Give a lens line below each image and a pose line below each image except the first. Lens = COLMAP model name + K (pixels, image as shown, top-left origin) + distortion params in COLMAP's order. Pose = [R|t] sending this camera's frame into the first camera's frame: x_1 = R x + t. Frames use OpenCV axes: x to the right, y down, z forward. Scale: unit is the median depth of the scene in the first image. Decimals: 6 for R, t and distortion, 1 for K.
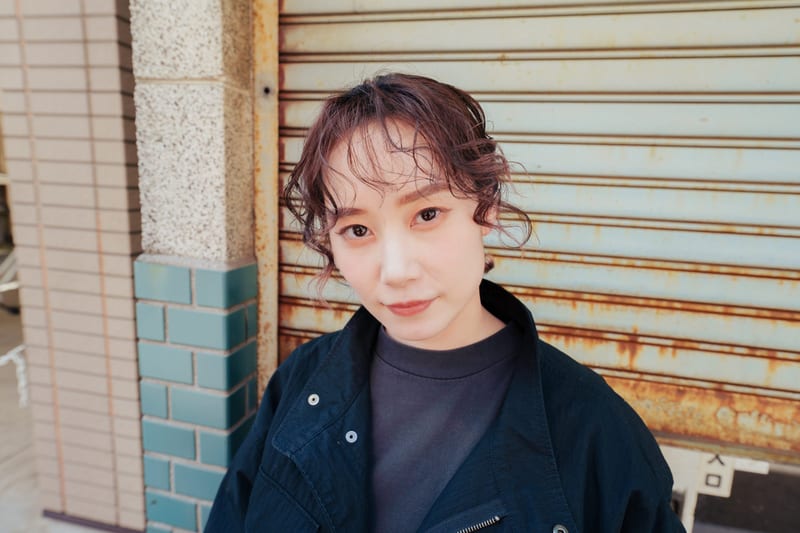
lens RADIAL K [[459.9, 0, 389.3], [0, 459.9, 253.3], [0, 0, 1]] dist [0.001557, 0.001959]
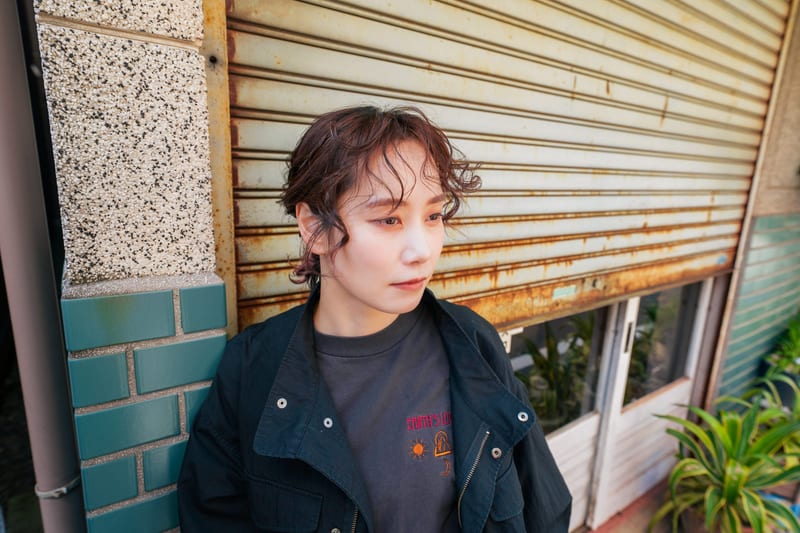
lens RADIAL K [[459.9, 0, 402.2], [0, 459.9, 260.1], [0, 0, 1]] dist [0.001557, 0.001959]
pose [[0.652467, -0.173523, 0.737683, -0.750718], [0.103661, 0.984718, 0.139946, -0.084654], [-0.750694, -0.014841, 0.660484, 0.204535]]
